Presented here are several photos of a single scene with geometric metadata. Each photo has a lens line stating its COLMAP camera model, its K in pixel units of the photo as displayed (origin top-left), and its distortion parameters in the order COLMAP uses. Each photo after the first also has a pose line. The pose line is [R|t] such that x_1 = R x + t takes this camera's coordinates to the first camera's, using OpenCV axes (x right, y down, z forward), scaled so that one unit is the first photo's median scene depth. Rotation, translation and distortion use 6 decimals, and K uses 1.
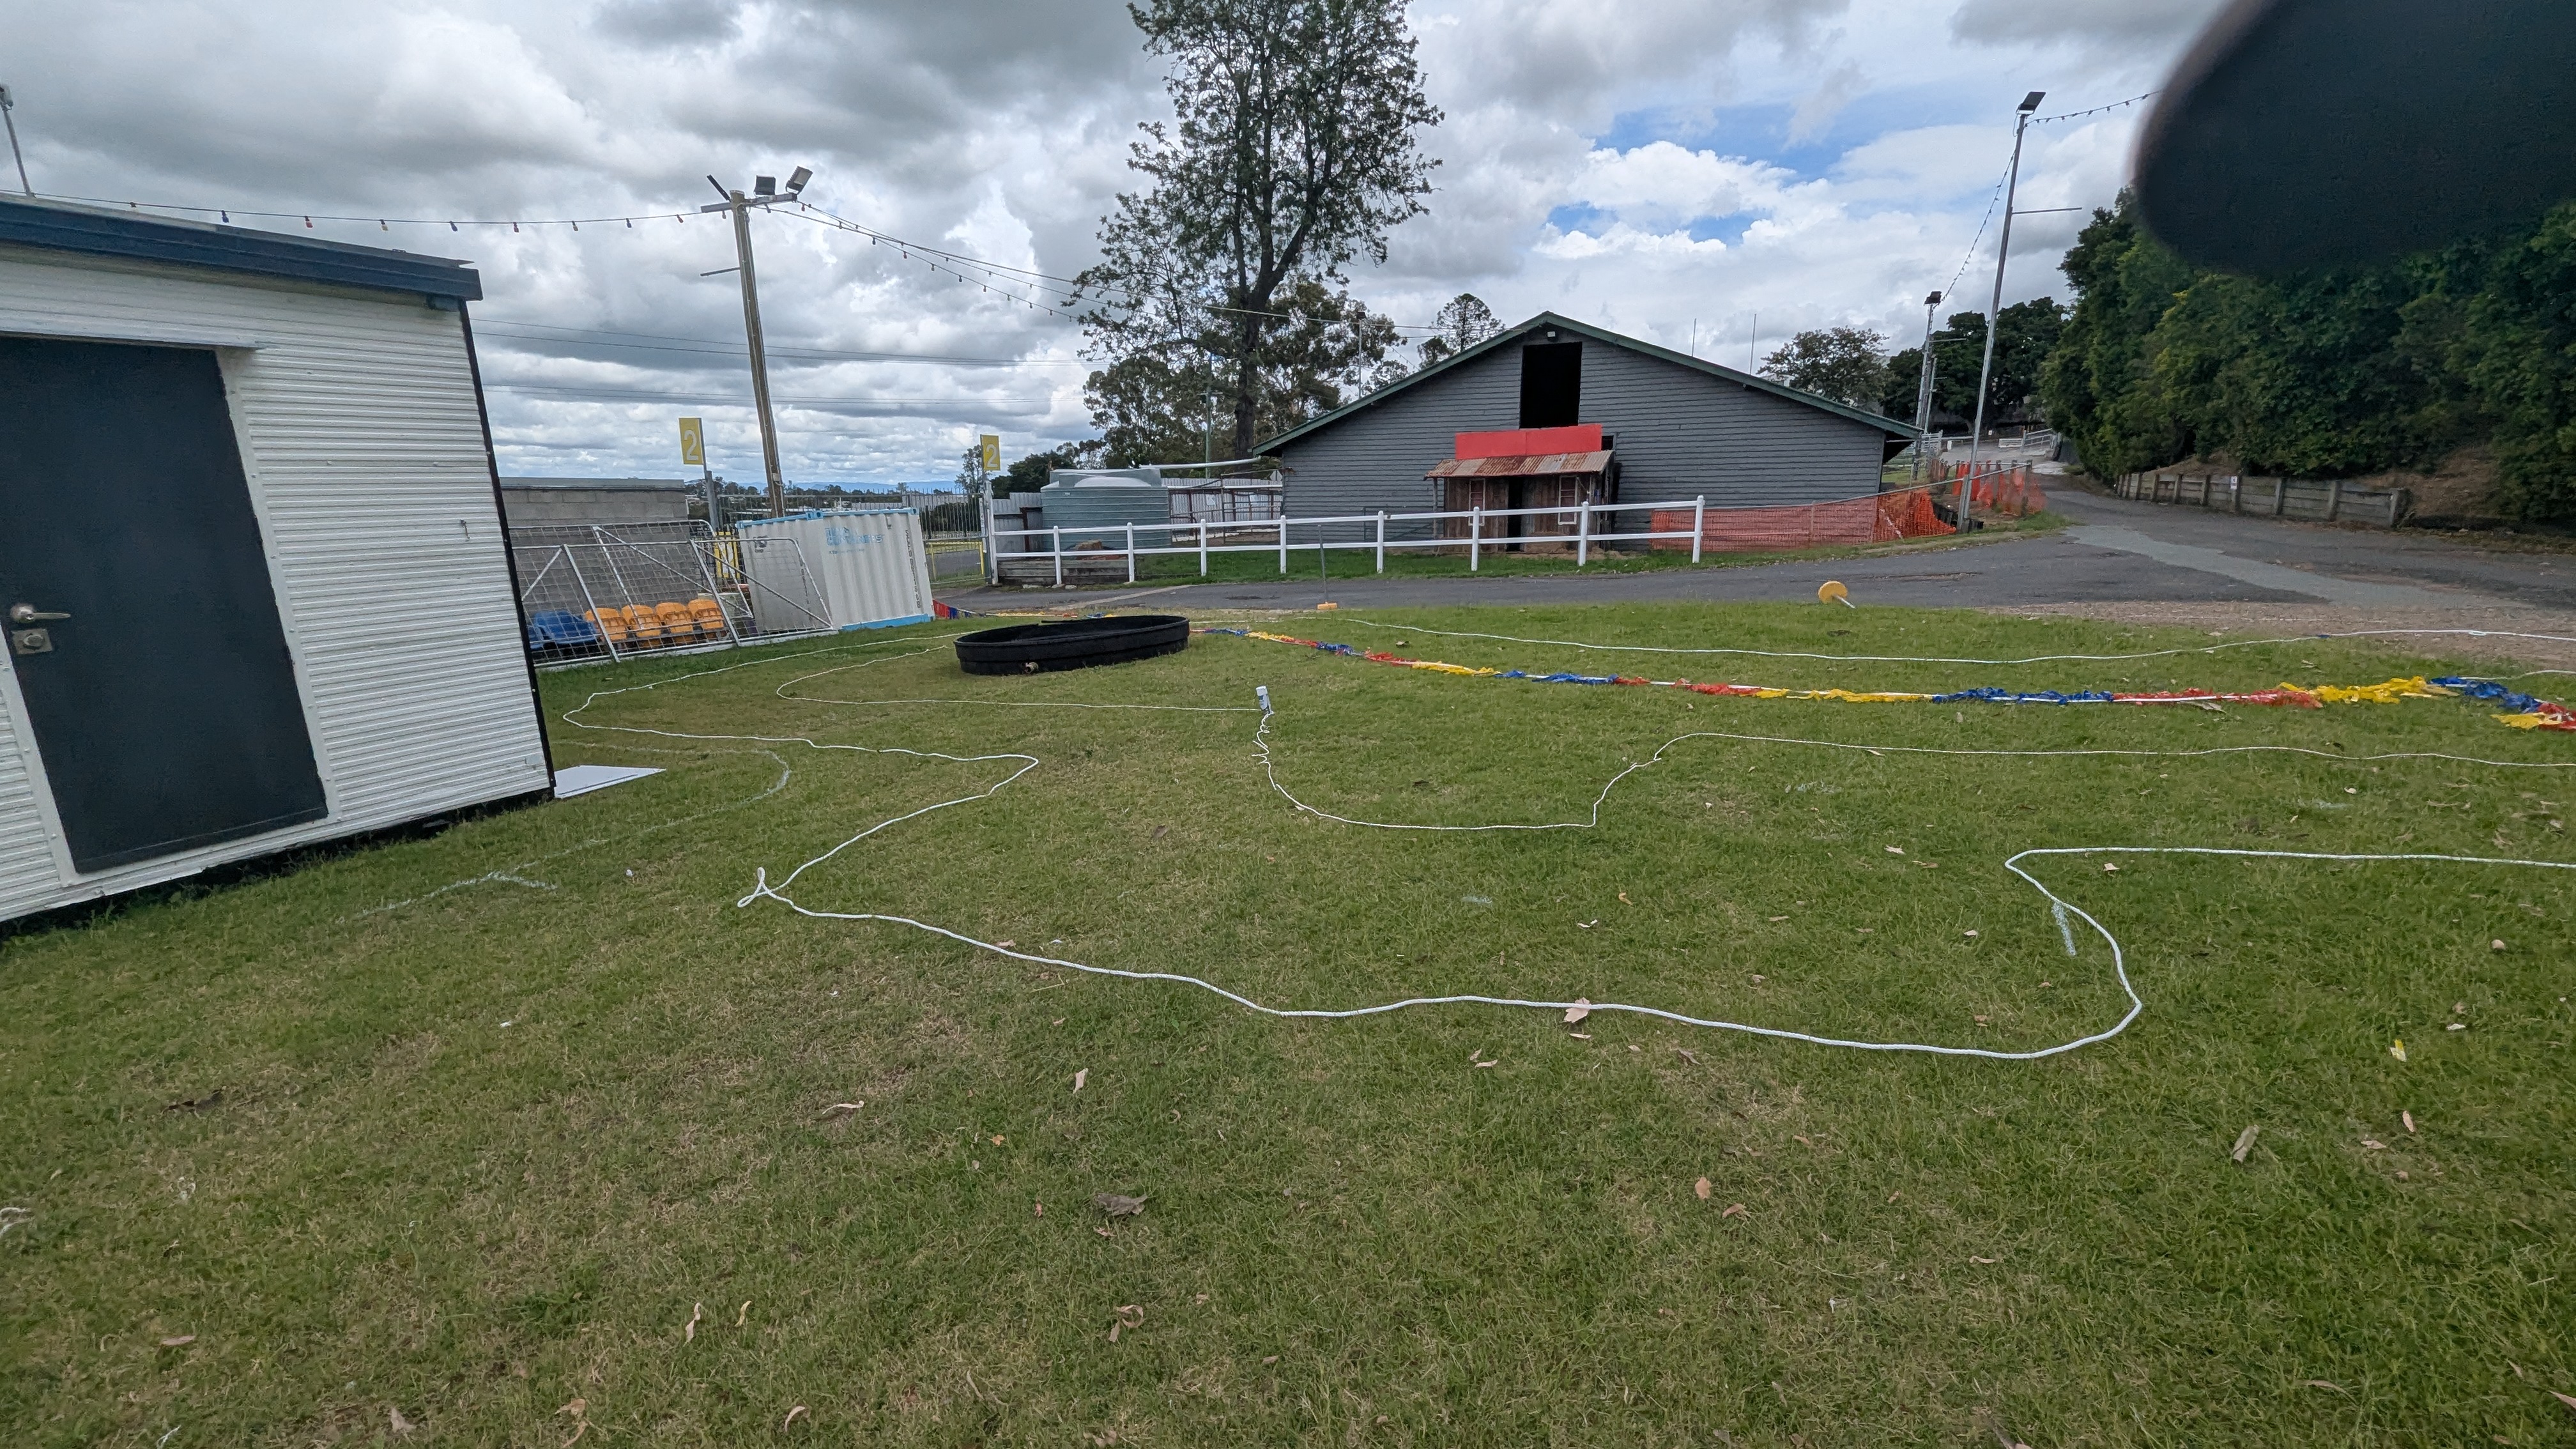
lens RADIAL K [[1072.1, 0, 1293.3], [0, 1072.1, 734.3], [0, 0, 1]] dist [0.003430, -0.001696]
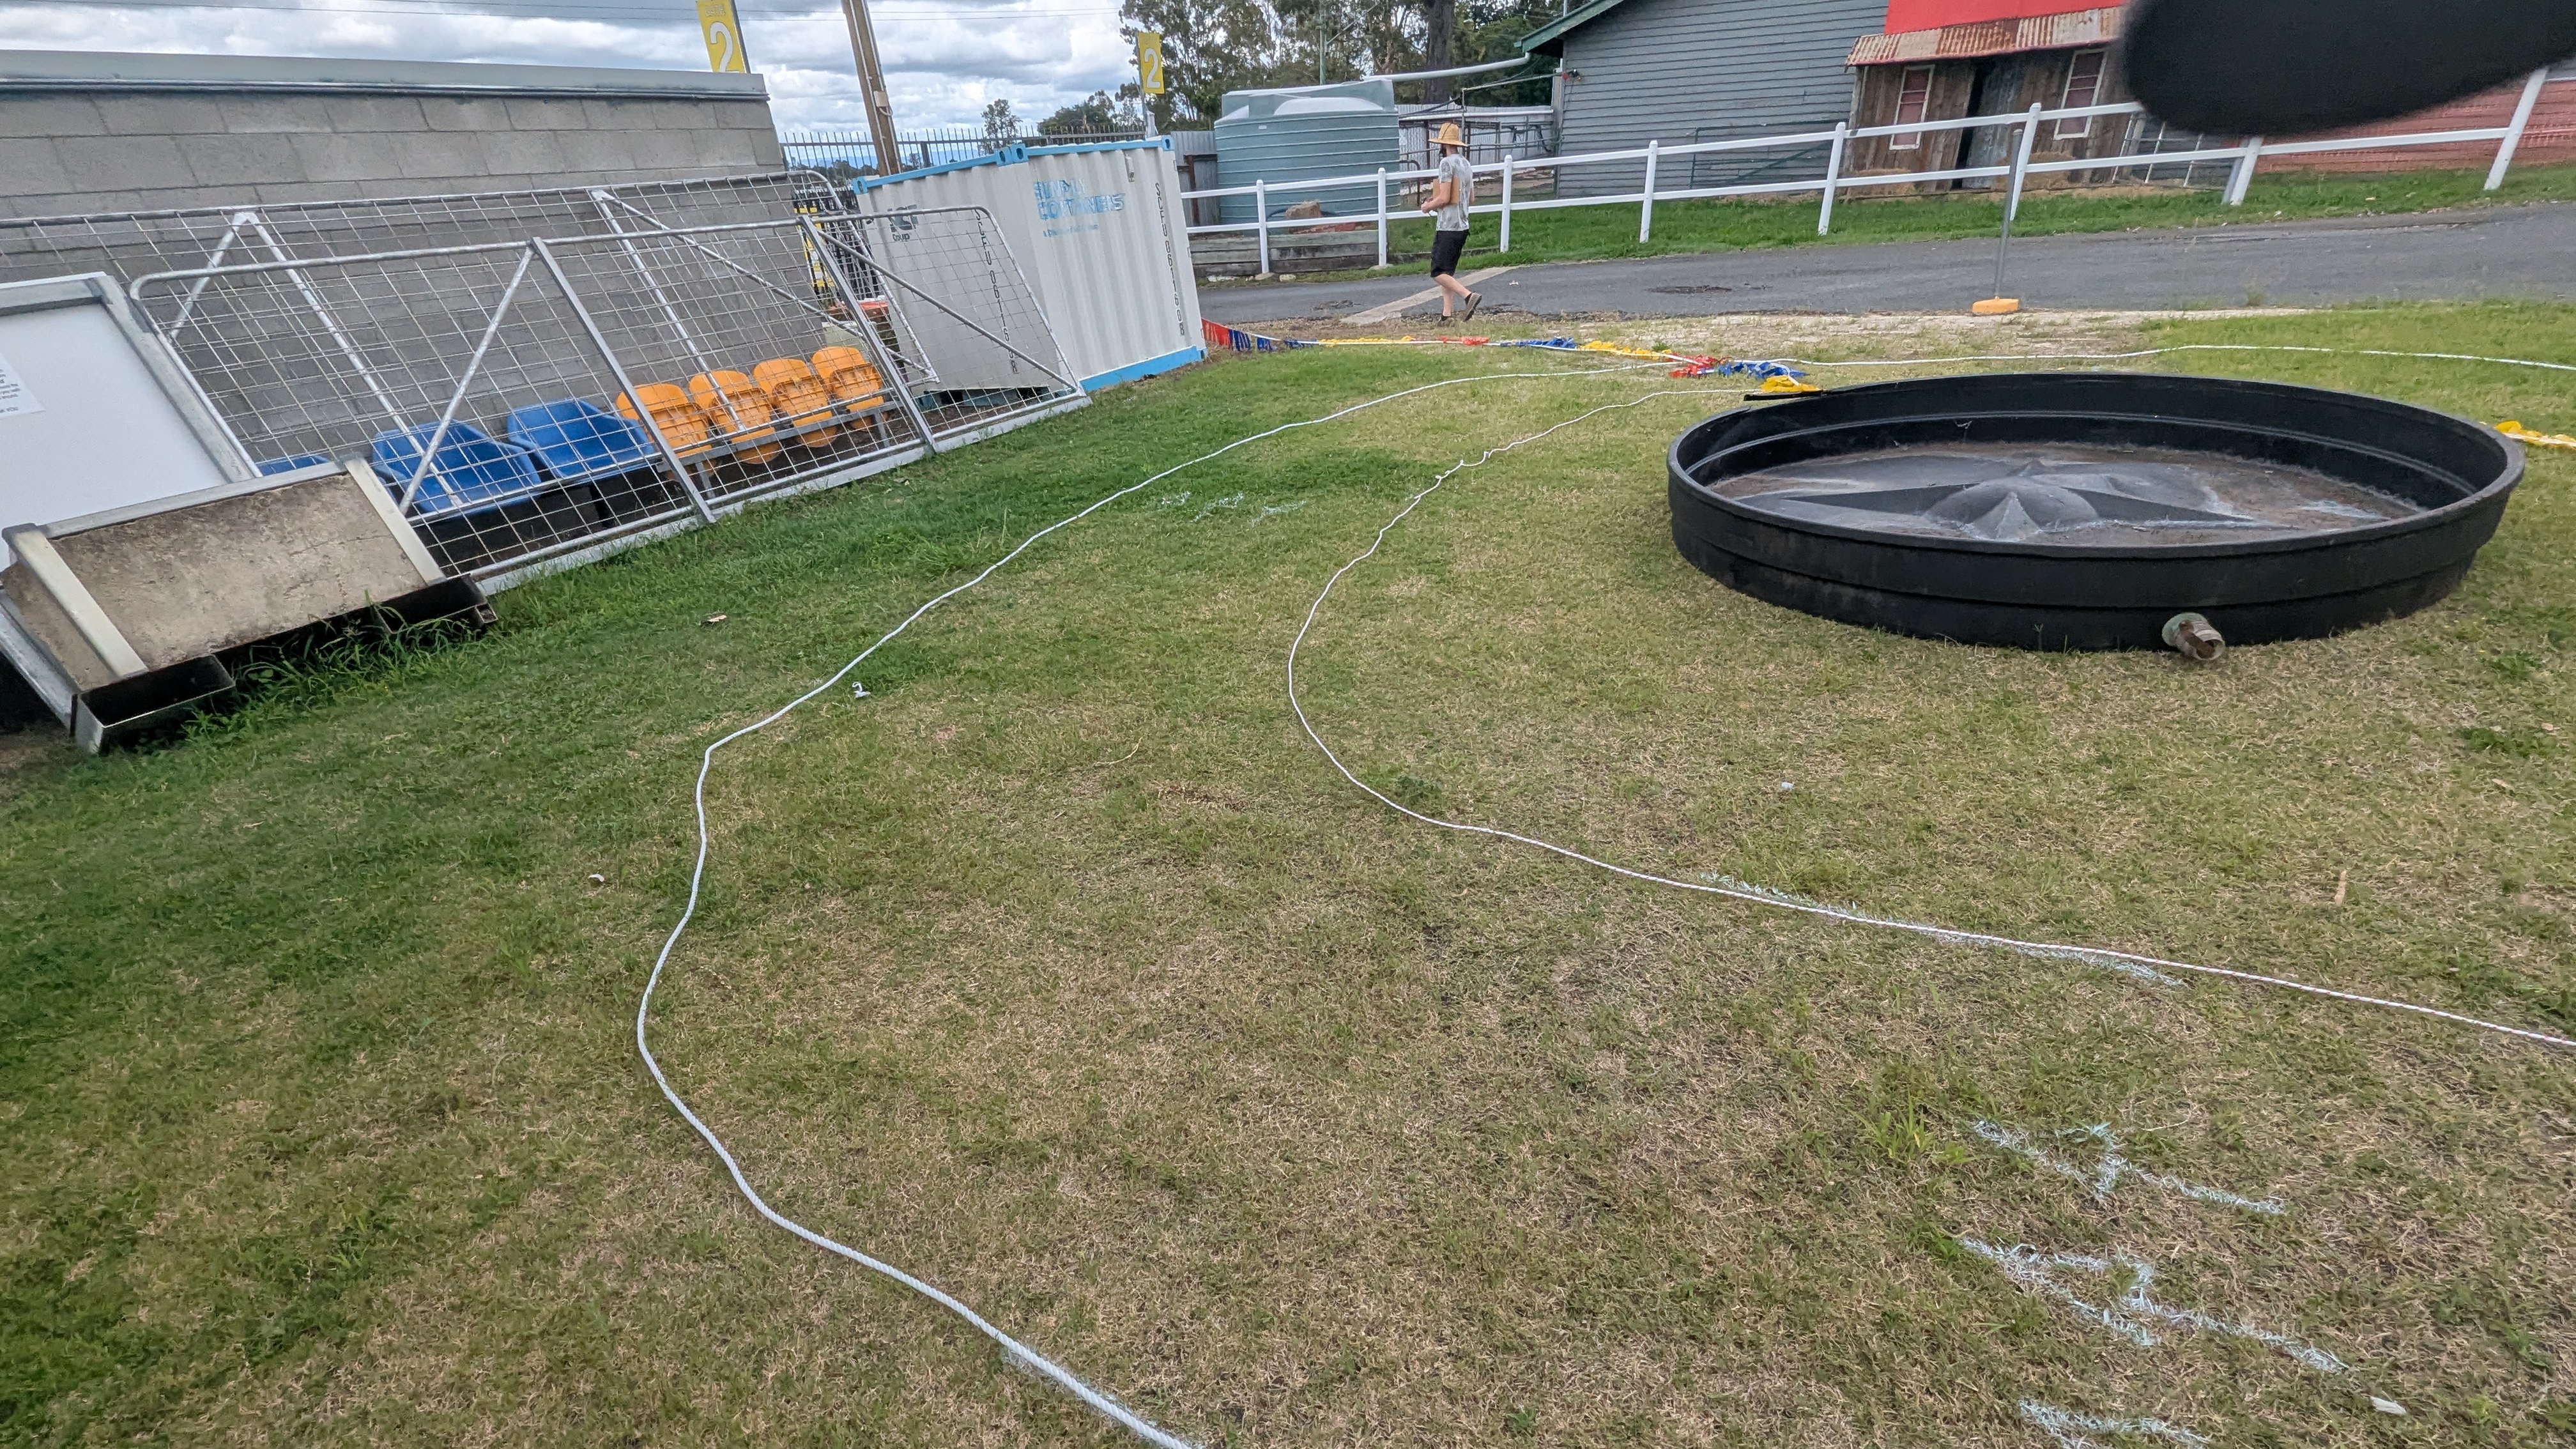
lens RADIAL K [[1072.1, 0, 1291.0], [0, 1072.1, 733.8], [0, 0, 1]] dist [0.003430, -0.001696]
pose [[0.998202, -0.017554, -0.057304, -0.188994], [0.032660, 0.961025, 0.274525, -0.049912], [0.050252, -0.275903, 0.959871, 0.290137]]
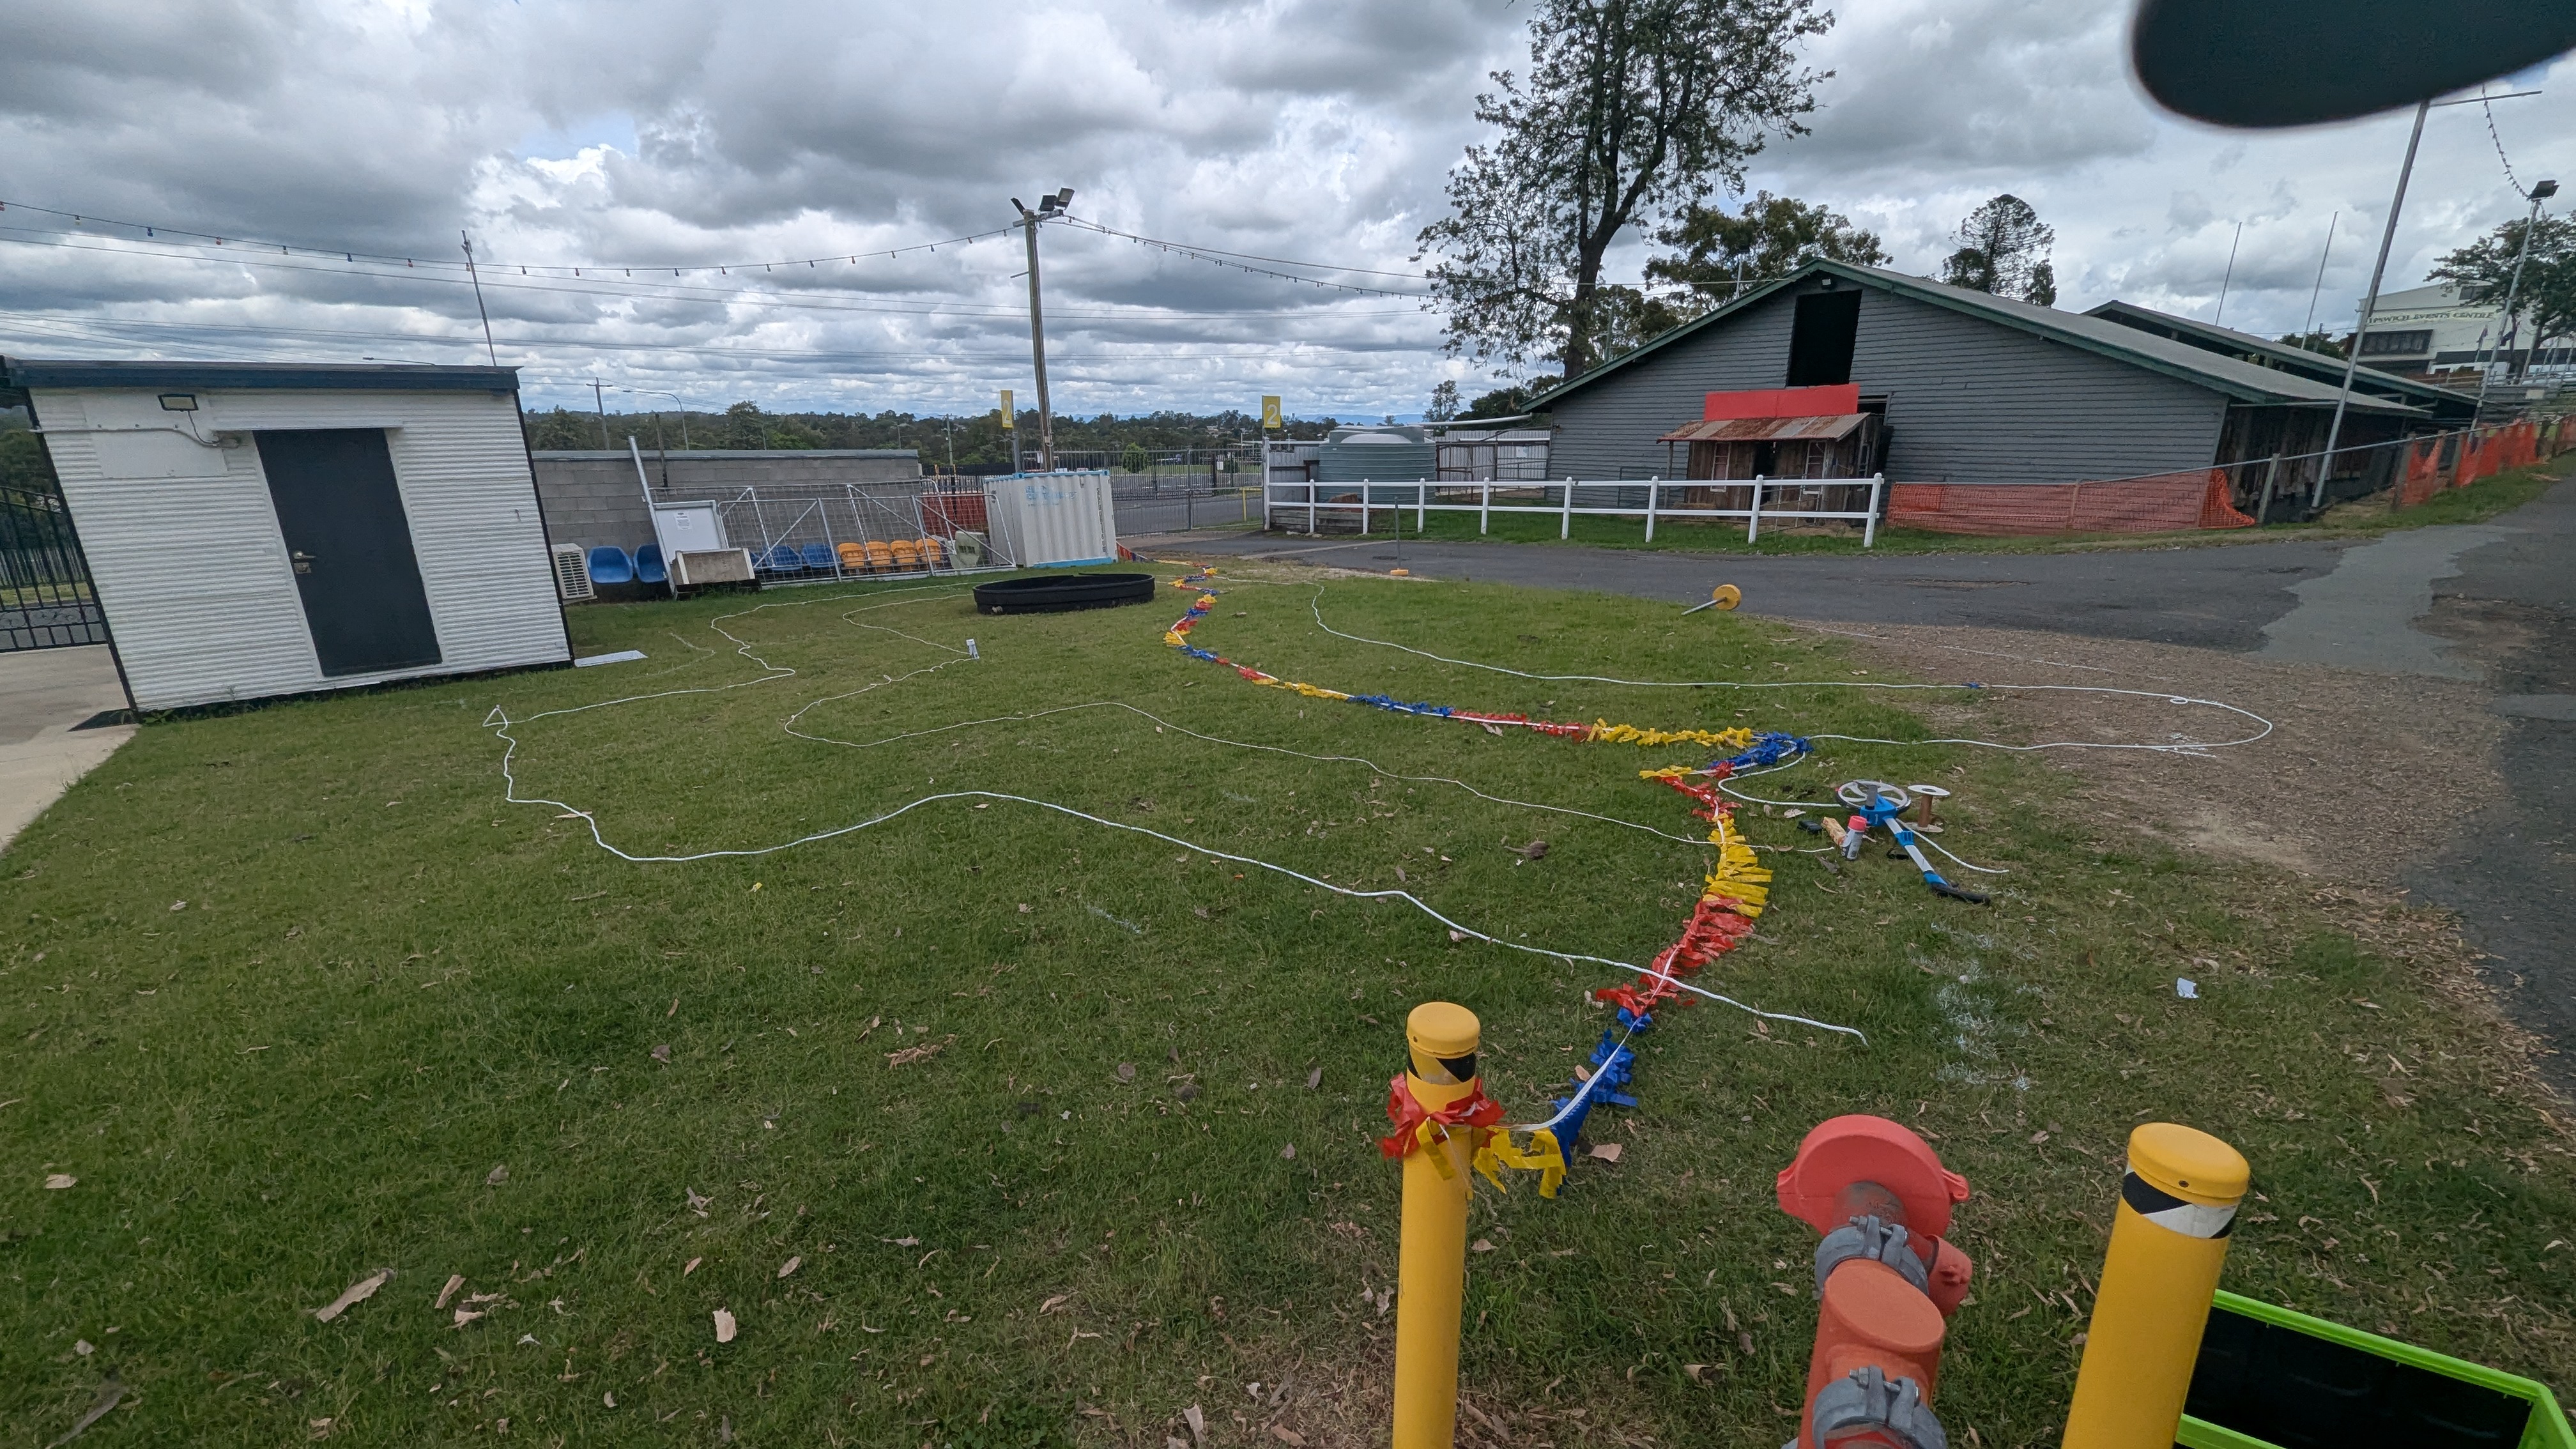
lens RADIAL K [[1072.1, 0, 1295.1], [0, 1072.1, 740.0], [0, 0, 1]] dist [0.003430, -0.001696]
pose [[0.909145, 0.125726, -0.397049, 0.262694], [-0.100345, 0.991387, 0.084158, -0.021201], [0.404210, -0.036670, 0.913931, -0.032609]]
